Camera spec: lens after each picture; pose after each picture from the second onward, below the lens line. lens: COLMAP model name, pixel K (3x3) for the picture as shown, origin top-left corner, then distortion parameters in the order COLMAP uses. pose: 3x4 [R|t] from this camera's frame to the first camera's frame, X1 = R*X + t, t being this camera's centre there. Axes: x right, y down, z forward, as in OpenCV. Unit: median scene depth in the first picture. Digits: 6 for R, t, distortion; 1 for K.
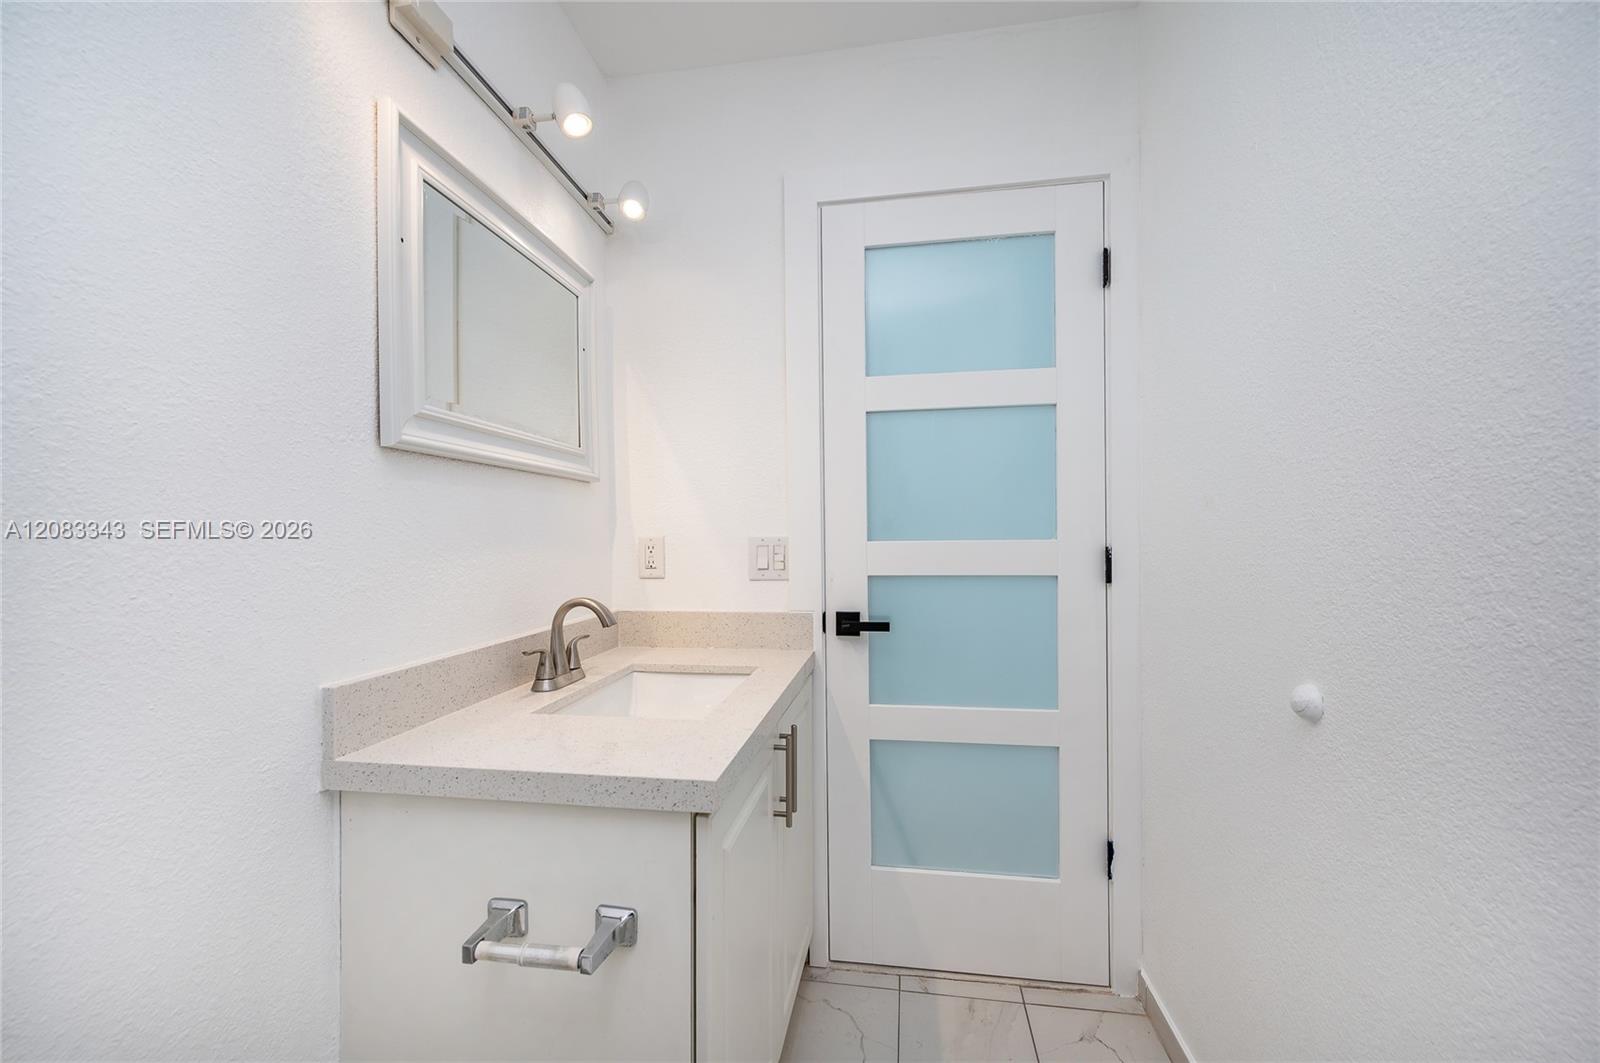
lens RADIAL K [[637.6, 0, 800.0], [0, 637.6, 531.5], [0, 0, 1]] dist [-0.000165, -0.000027]
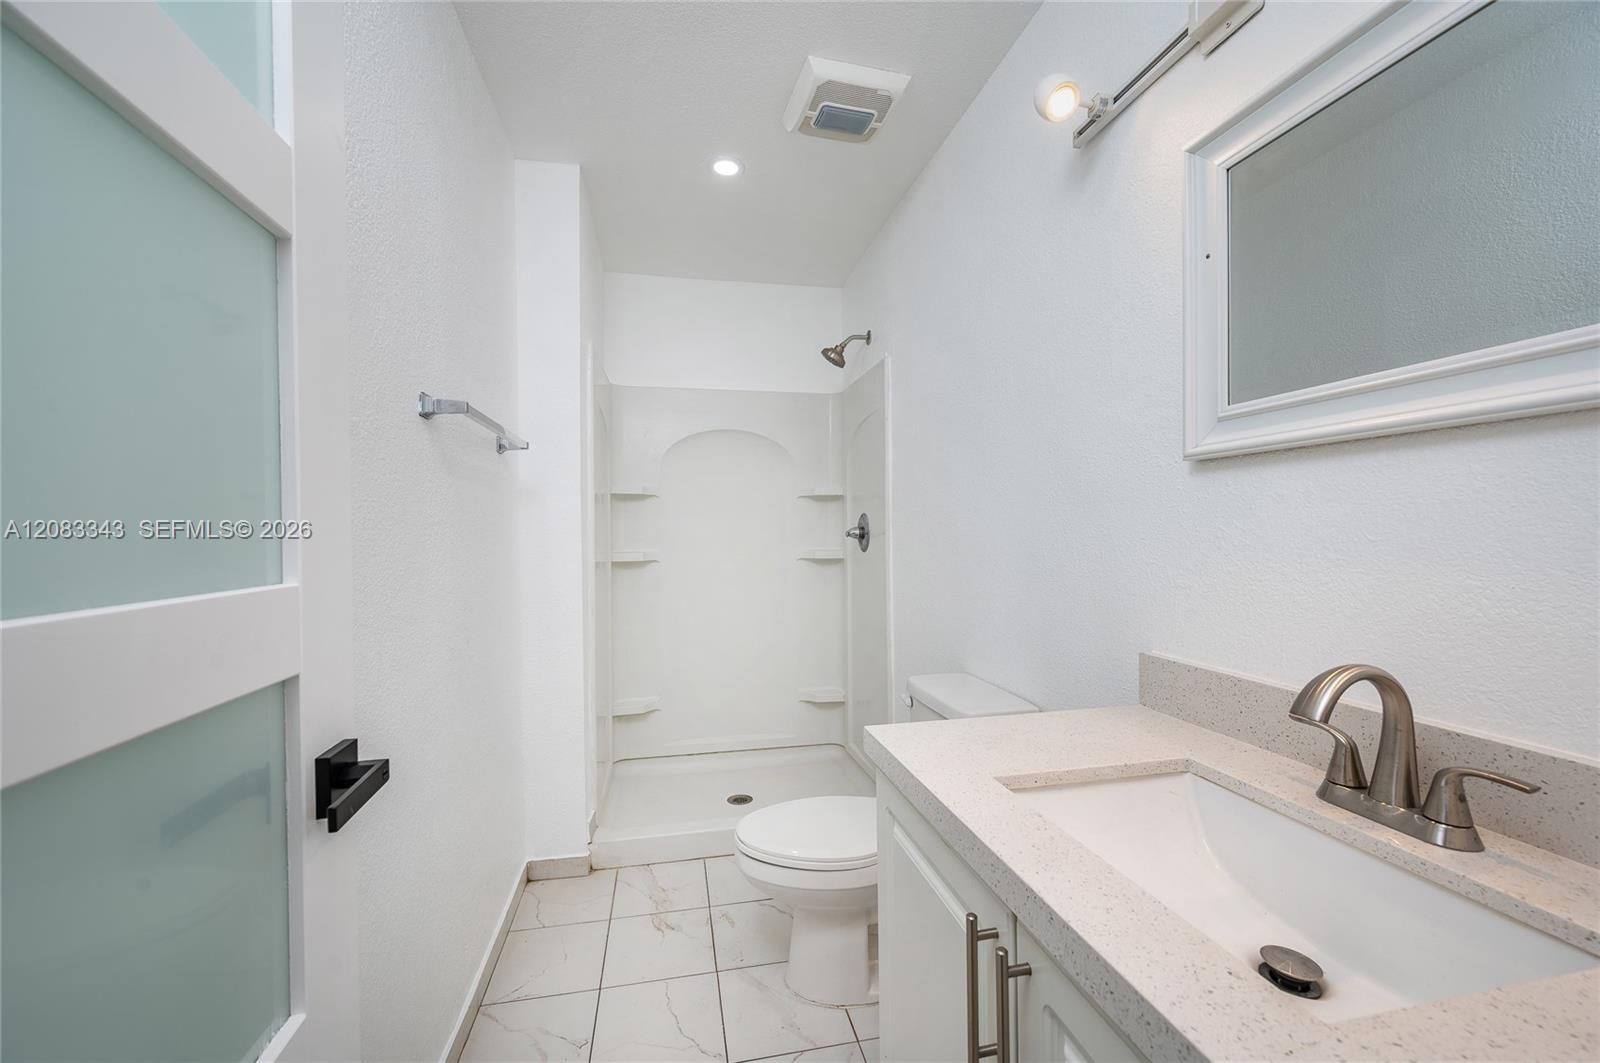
lens RADIAL K [[637.6, 0, 800.0], [0, 637.6, 531.5], [0, 0, 1]] dist [-0.000165, -0.000027]
pose [[-0.932110, 0.006224, -0.362121, 0.369345], [0.008929, 0.999943, -0.005795, -0.010590], [0.362065, -0.008635, -0.932113, 1.680109]]
